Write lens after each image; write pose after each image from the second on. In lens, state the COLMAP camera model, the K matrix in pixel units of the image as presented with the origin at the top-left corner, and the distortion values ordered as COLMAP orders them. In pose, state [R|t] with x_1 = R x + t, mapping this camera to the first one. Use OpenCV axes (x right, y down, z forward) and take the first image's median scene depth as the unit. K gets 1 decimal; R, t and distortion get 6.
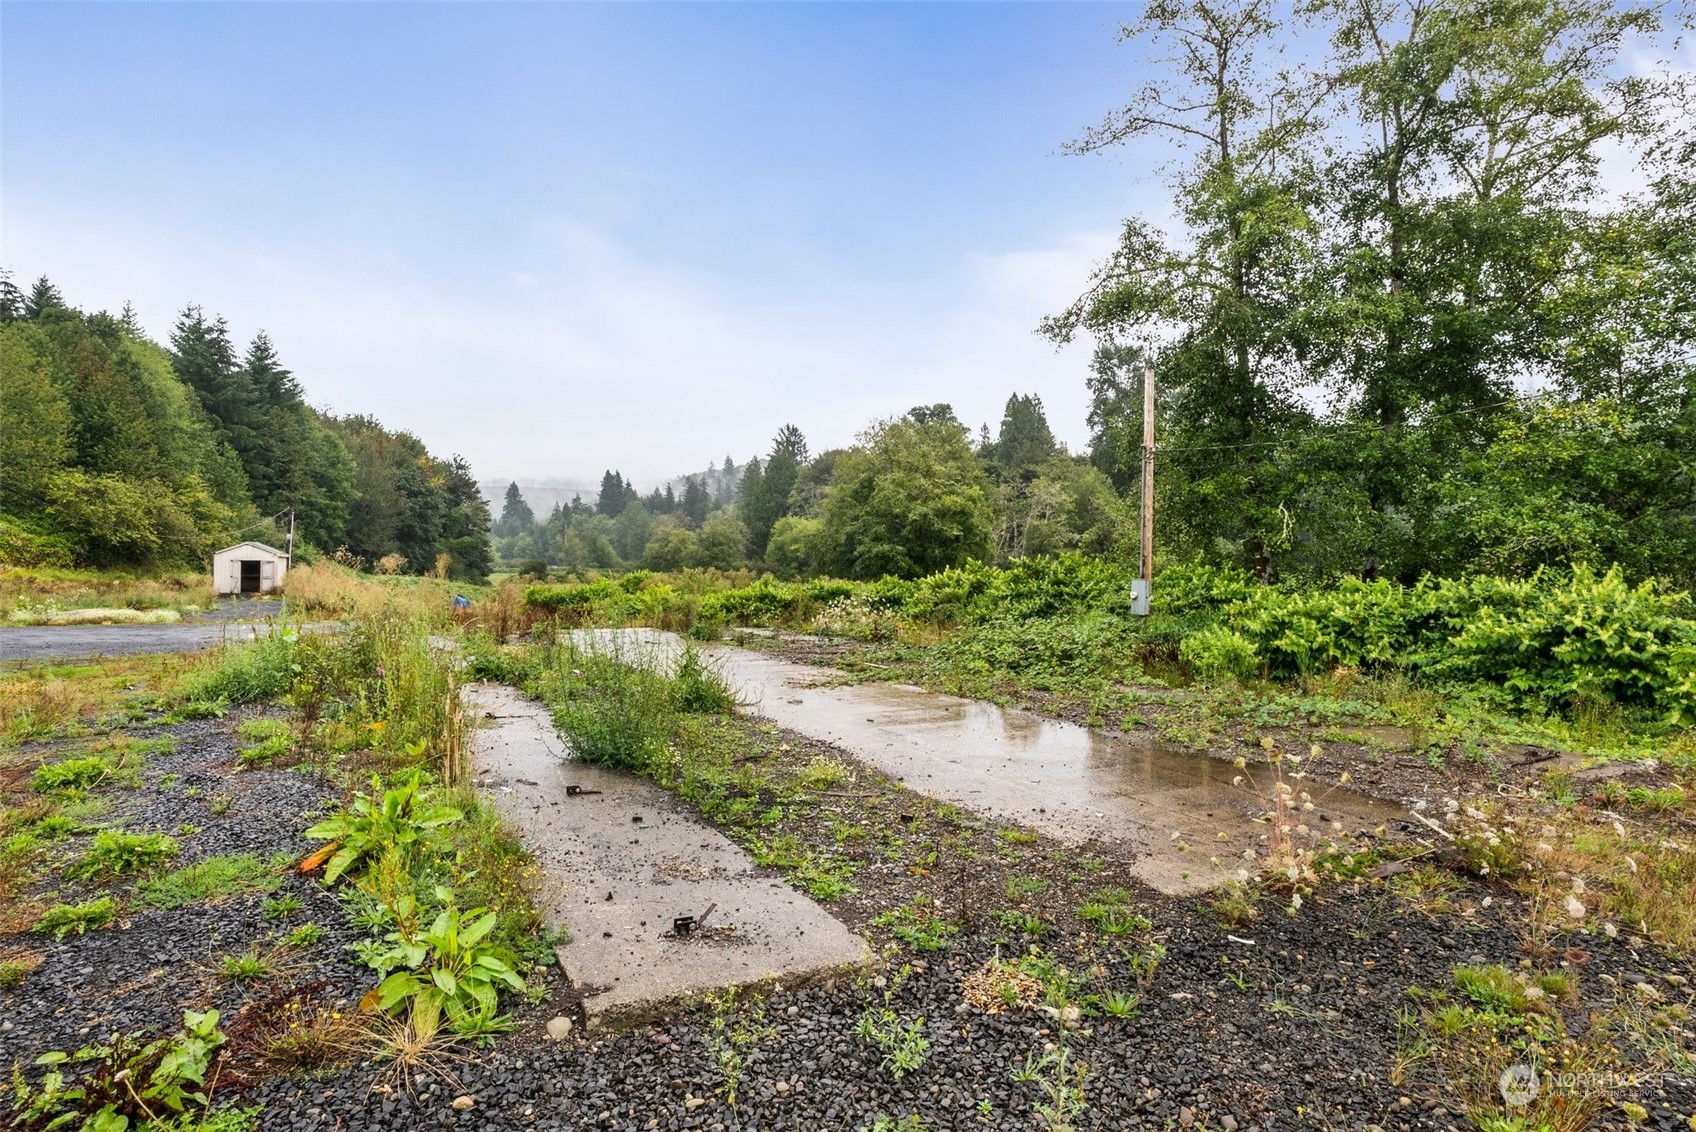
lens RADIAL K [[927.5, 0, 848.0], [0, 927.5, 566.0], [0, 0, 1]] dist [-0.064070, 0.028735]
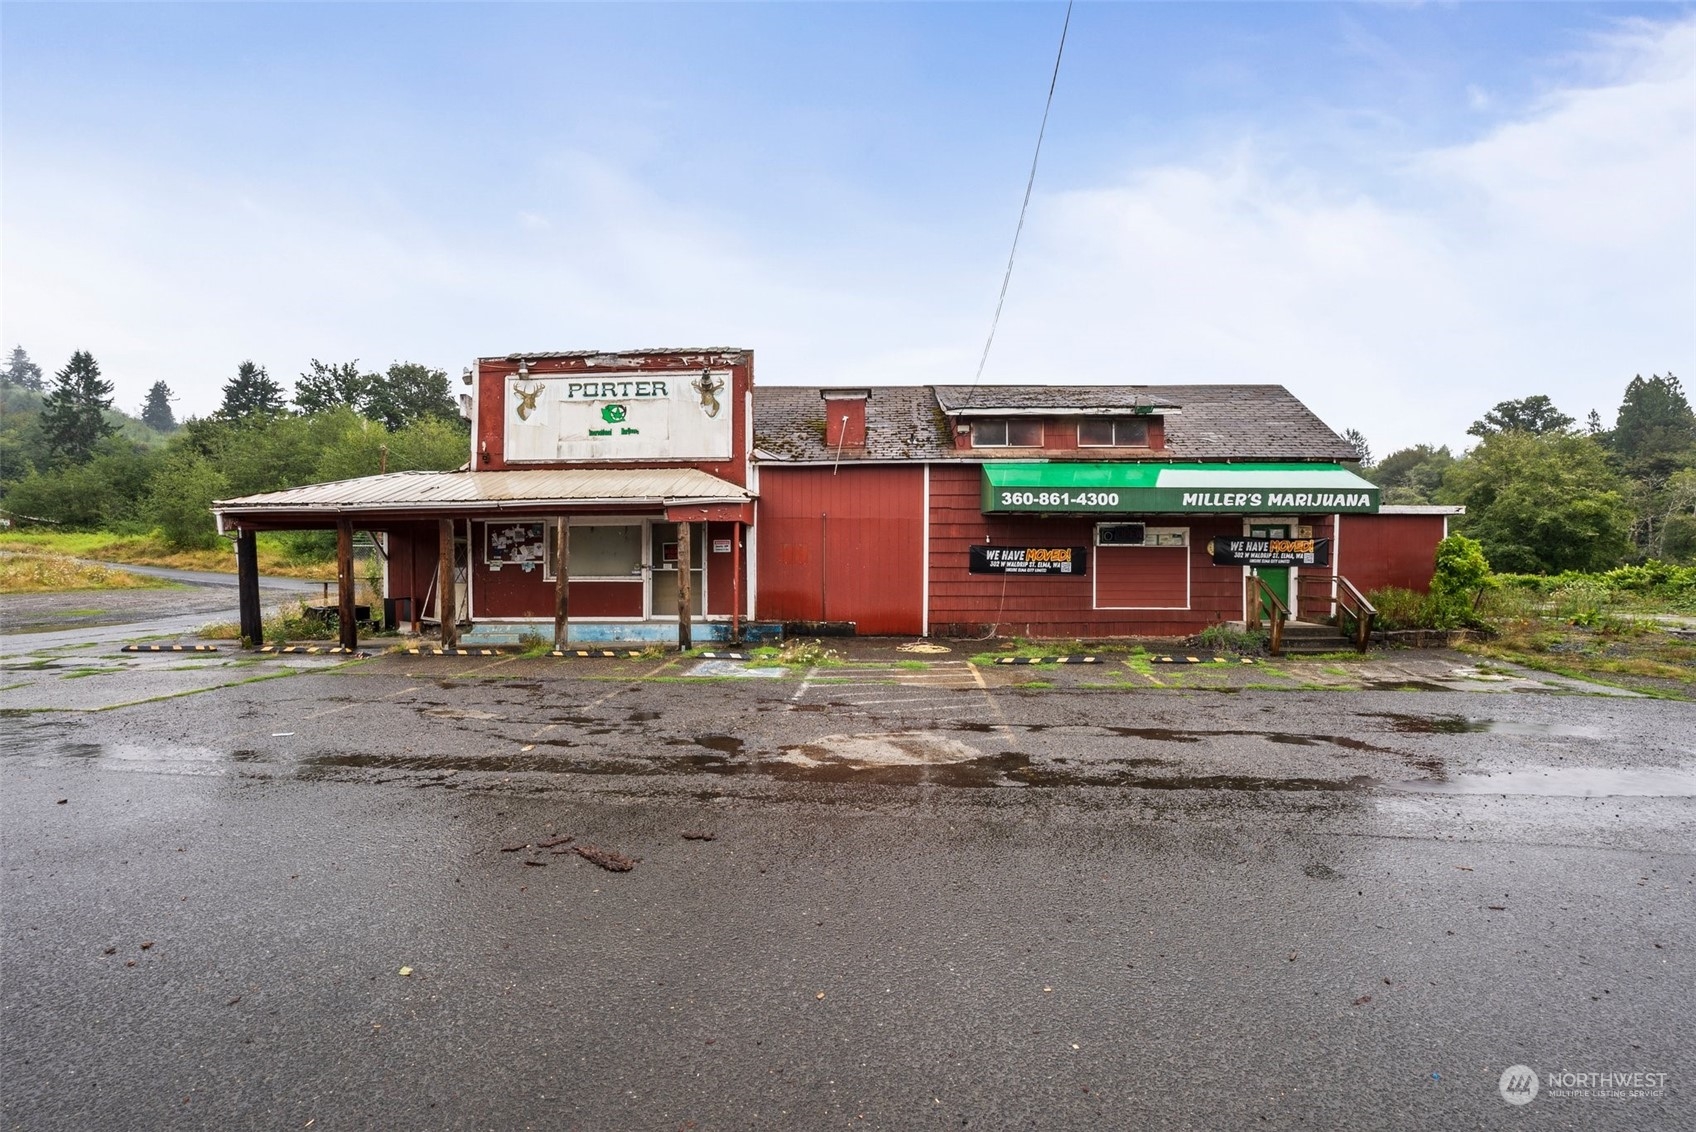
lens RADIAL K [[808.4, 0, 848.0], [0, 808.4, 566.0], [0, 0, 1]] dist [-0.071711, 0.028015]
pose [[0.819225, -0.004439, -0.573455, -0.052680], [0.005841, 0.999983, 0.000603, -0.001282], [0.573443, -0.003843, 0.819237, -0.185074]]
